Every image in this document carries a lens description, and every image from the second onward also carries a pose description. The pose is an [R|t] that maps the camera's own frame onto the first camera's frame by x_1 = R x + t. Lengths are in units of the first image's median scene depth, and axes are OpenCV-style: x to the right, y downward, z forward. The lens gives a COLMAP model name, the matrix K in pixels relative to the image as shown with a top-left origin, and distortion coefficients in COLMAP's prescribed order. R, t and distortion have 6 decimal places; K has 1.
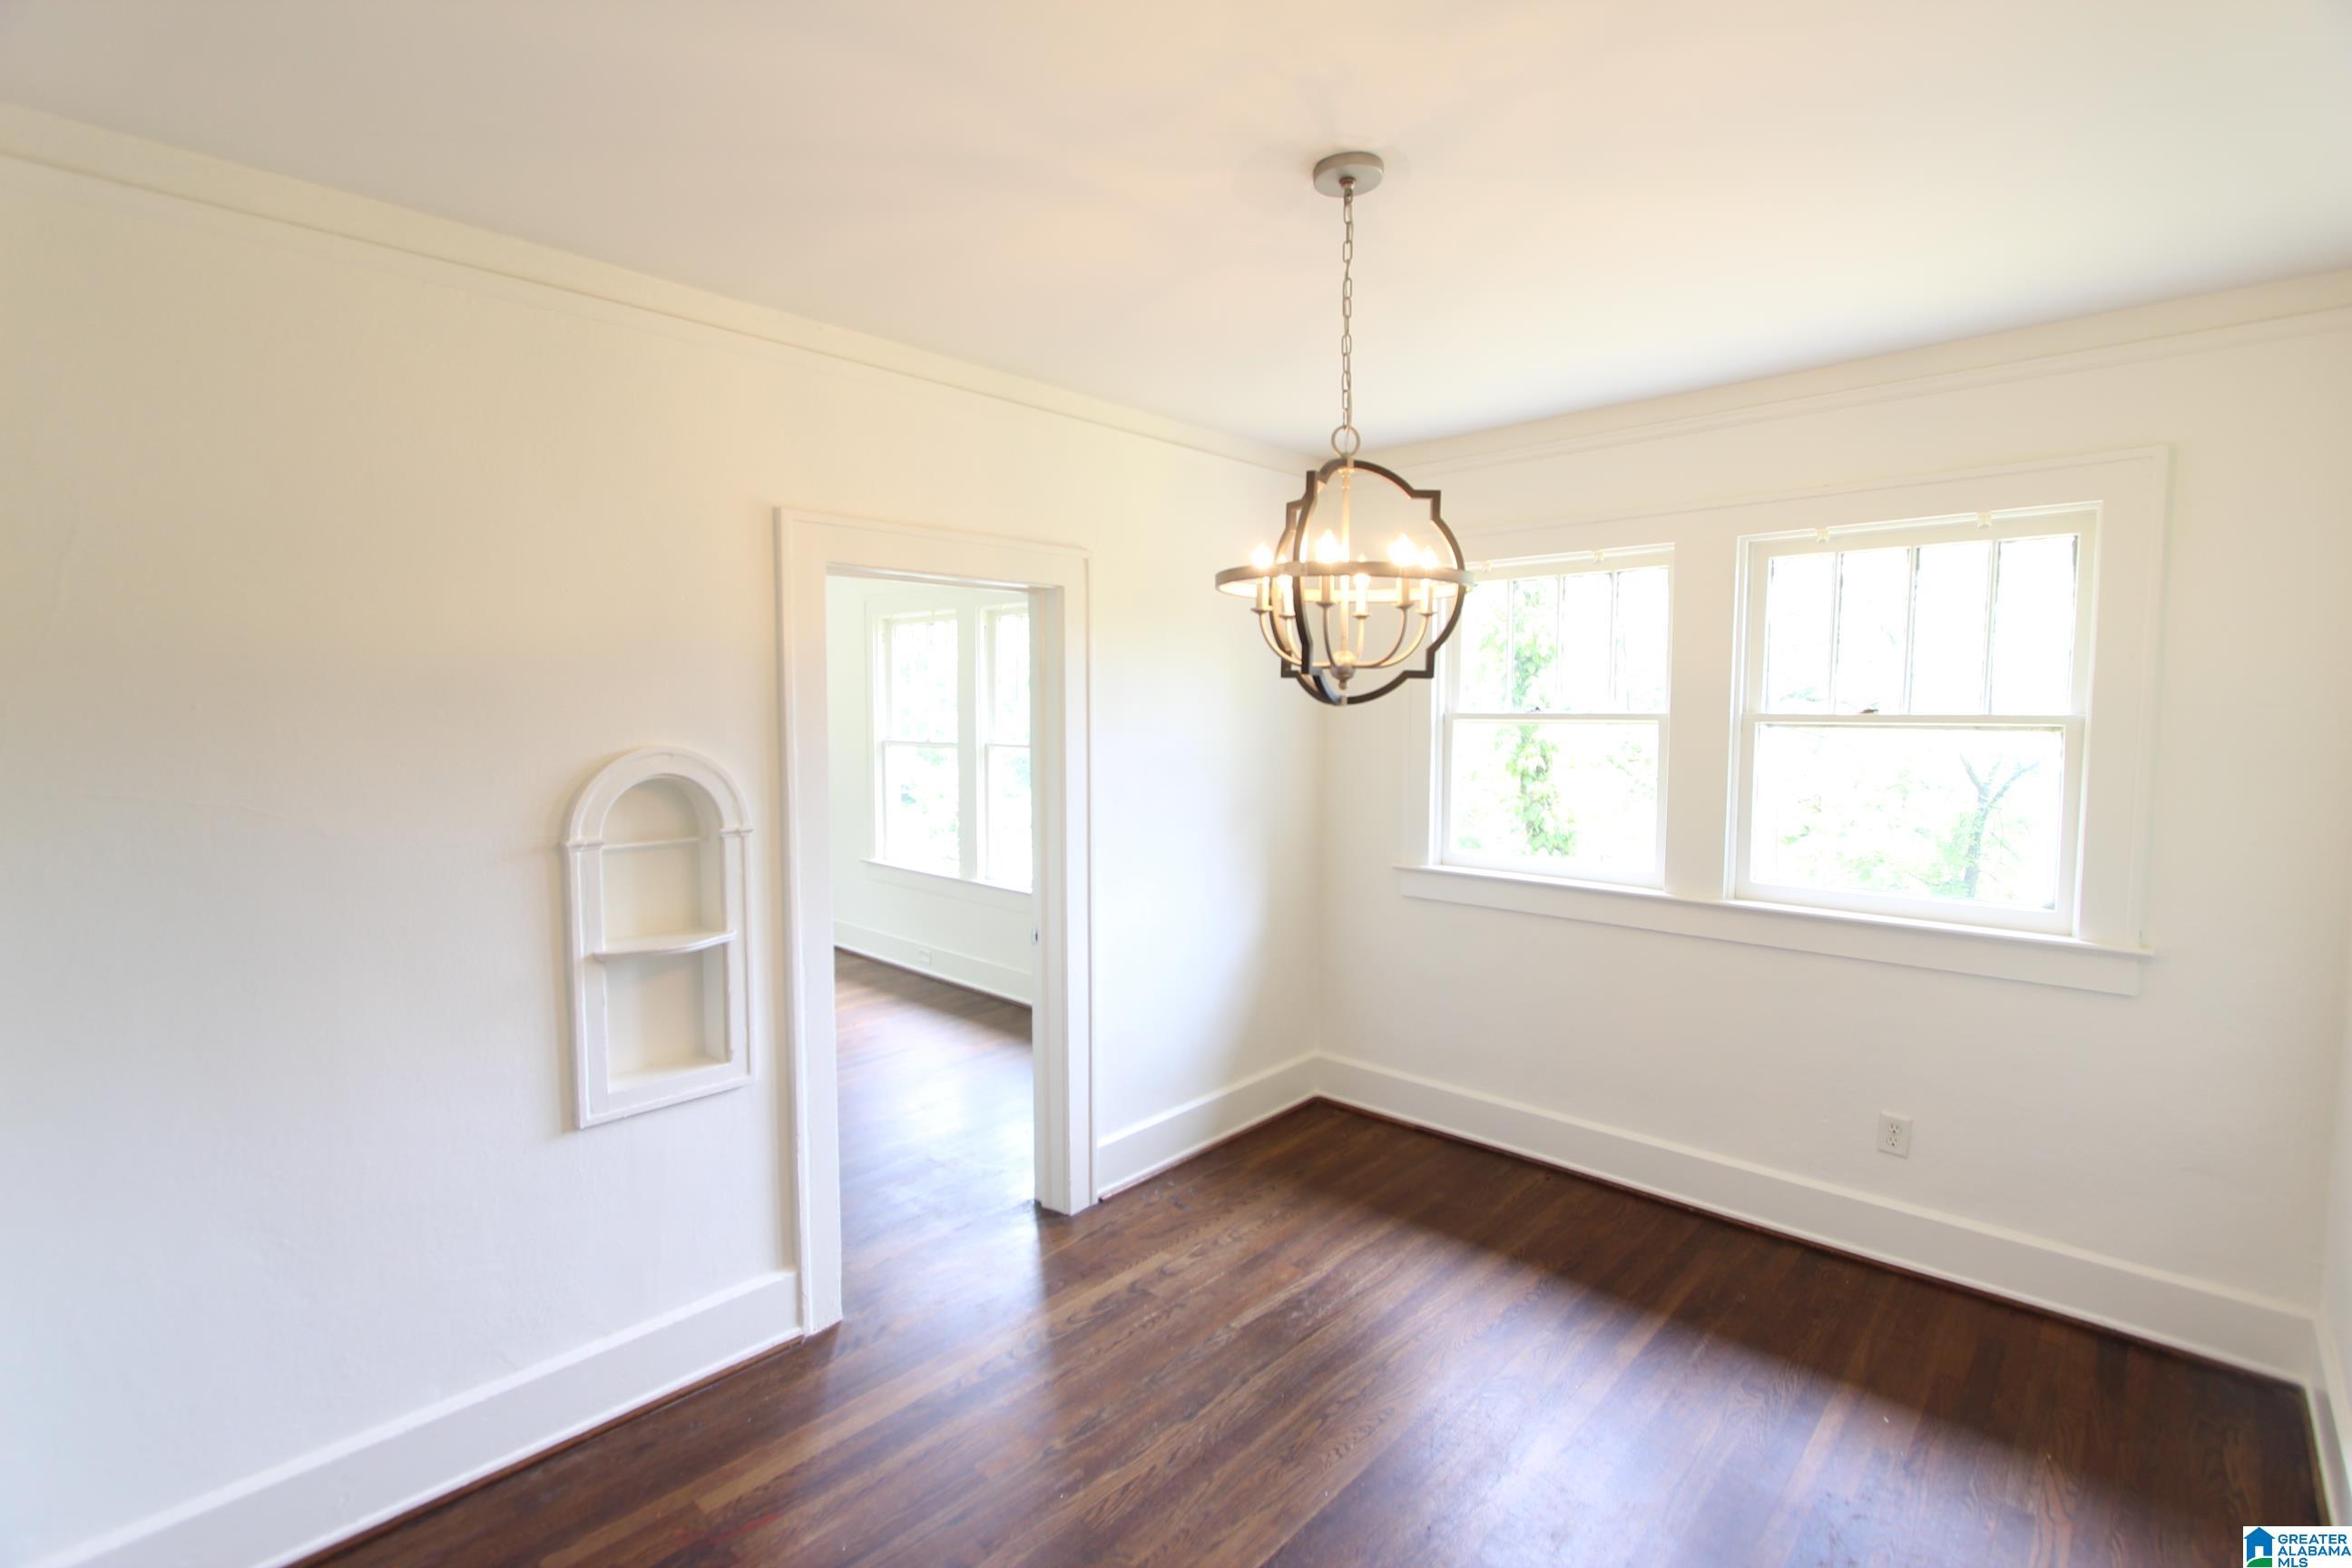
lens RADIAL K [[1077.2, 0, 1177.3], [0, 1077.2, 786.3], [0, 0, 1]] dist [0.010004, 0.000430]
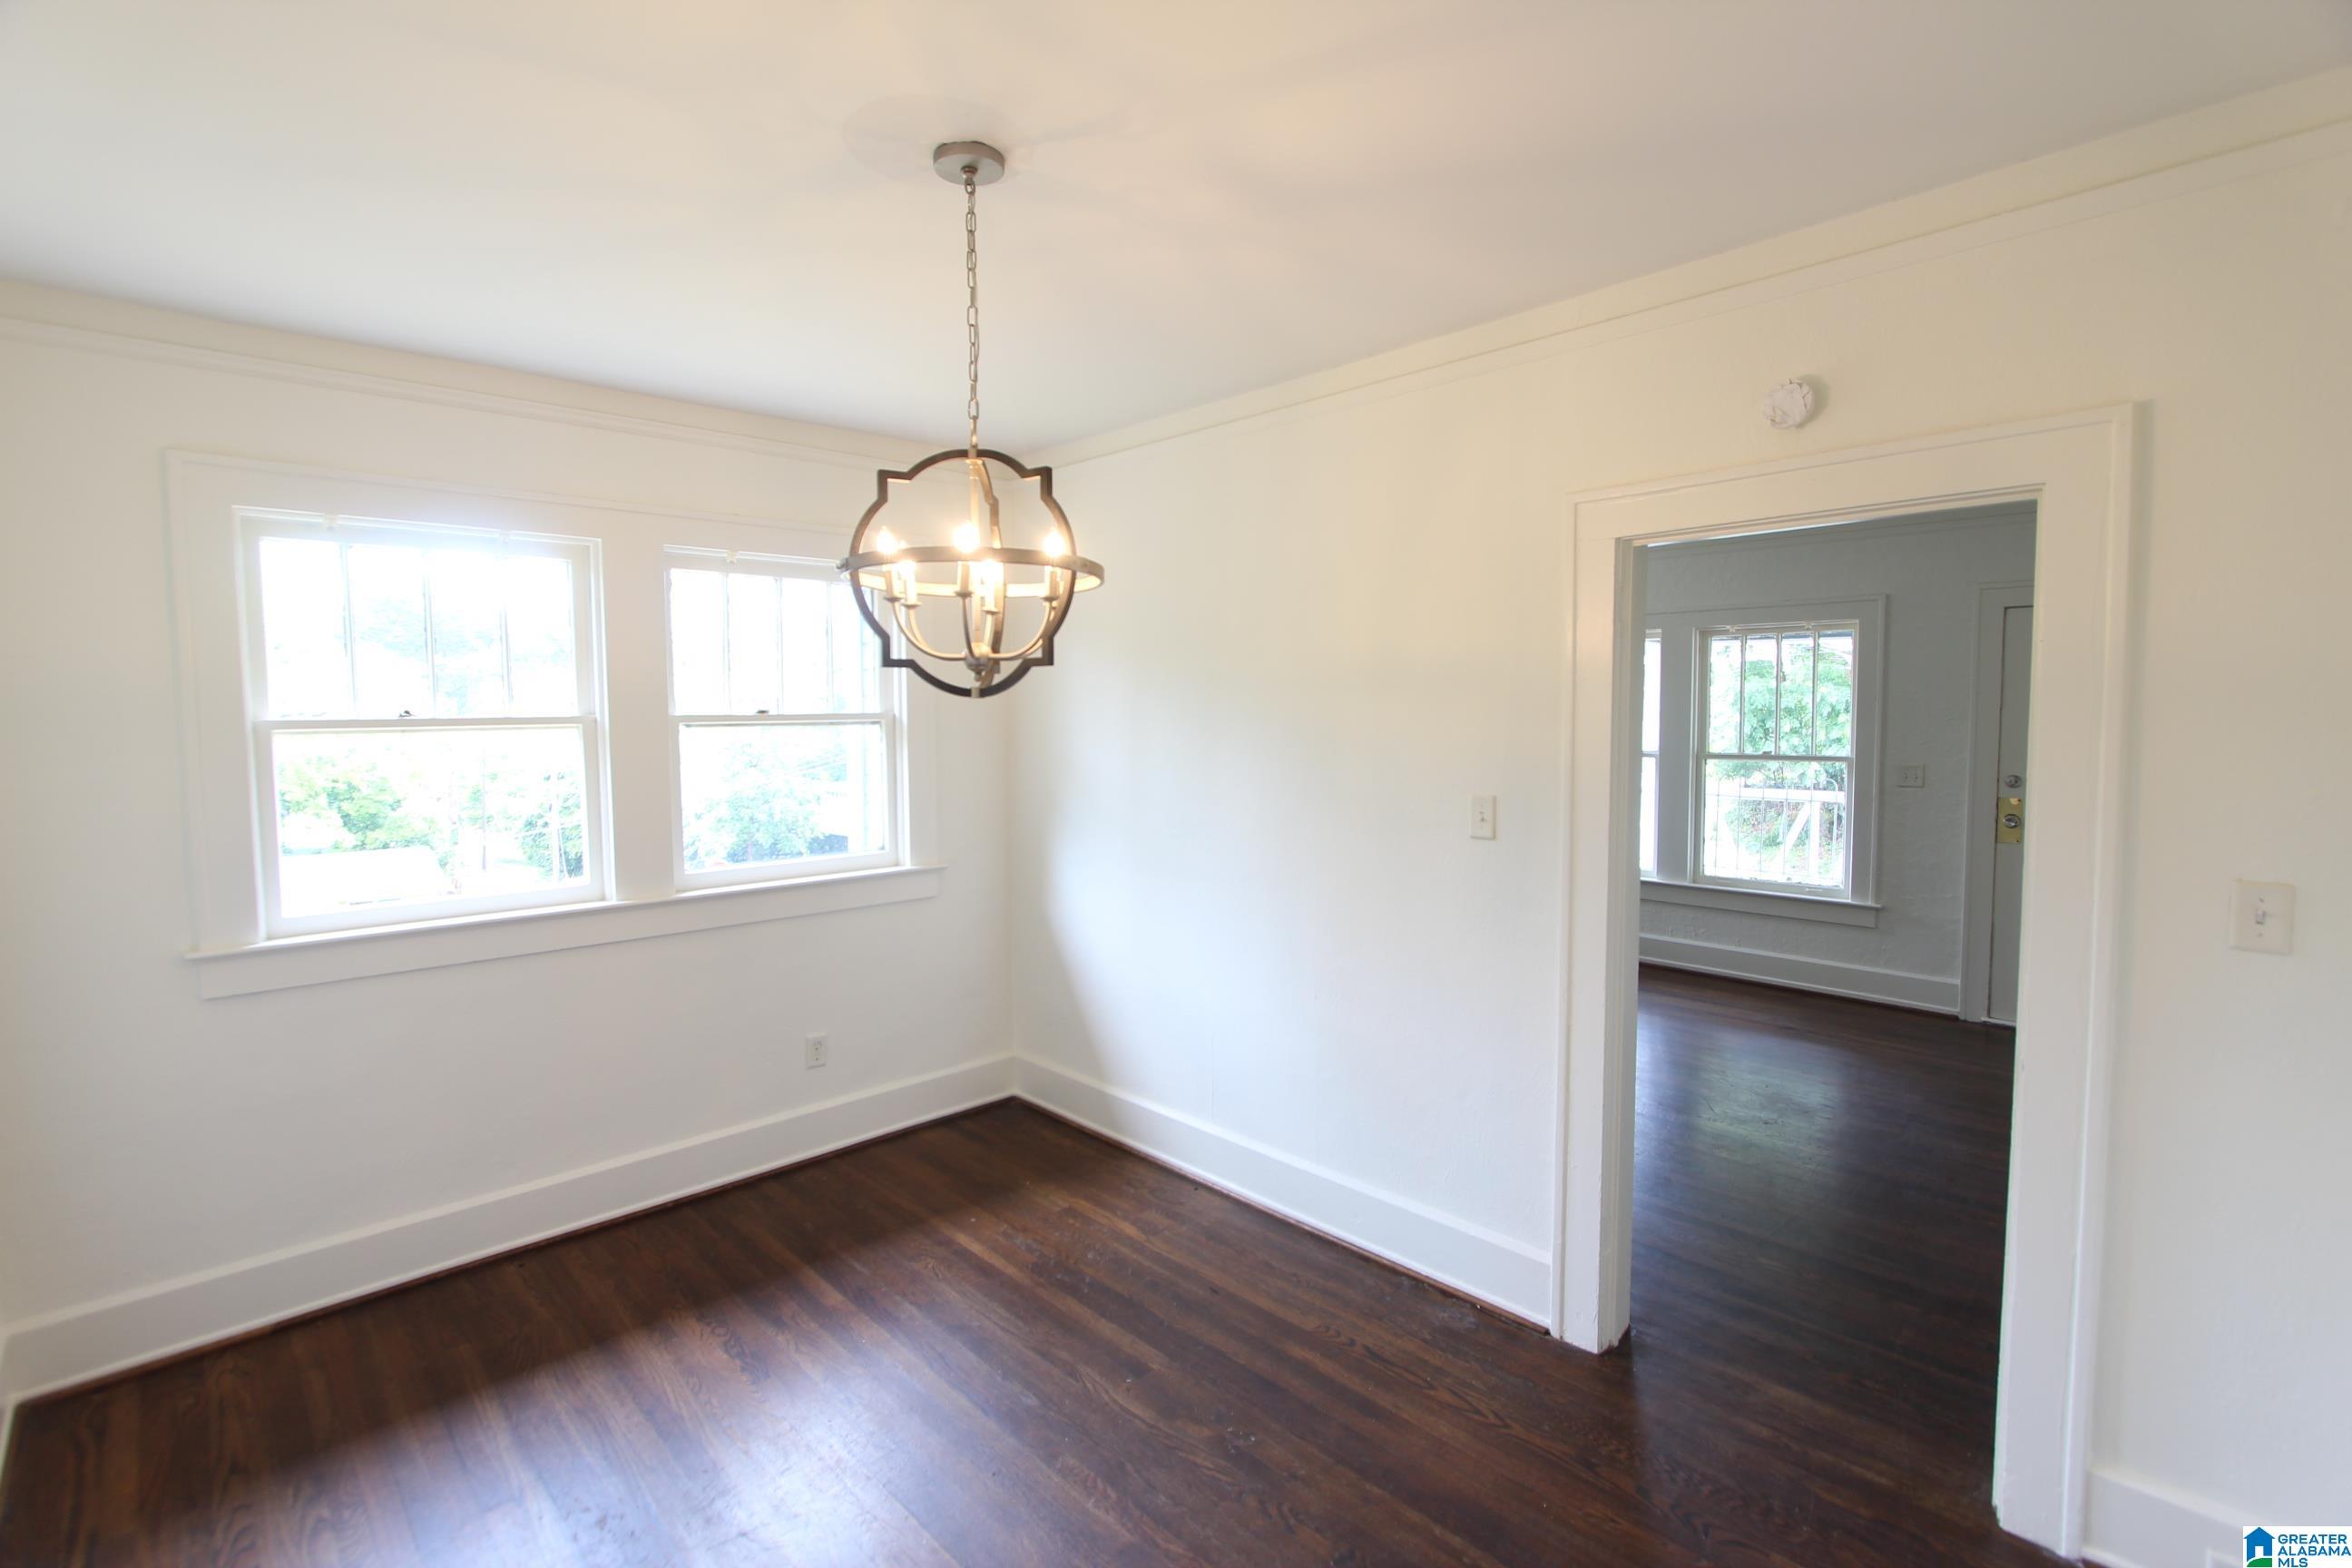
lens RADIAL K [[1077.2, 0, 1175.1], [0, 1077.2, 781.8], [0, 0, 1]] dist [0.010004, 0.000430]
pose [[0.068521, -0.066978, 0.995399, -0.508316], [0.083287, 0.994645, 0.061194, -0.026752], [-0.994167, 0.078711, 0.073732, 0.458084]]
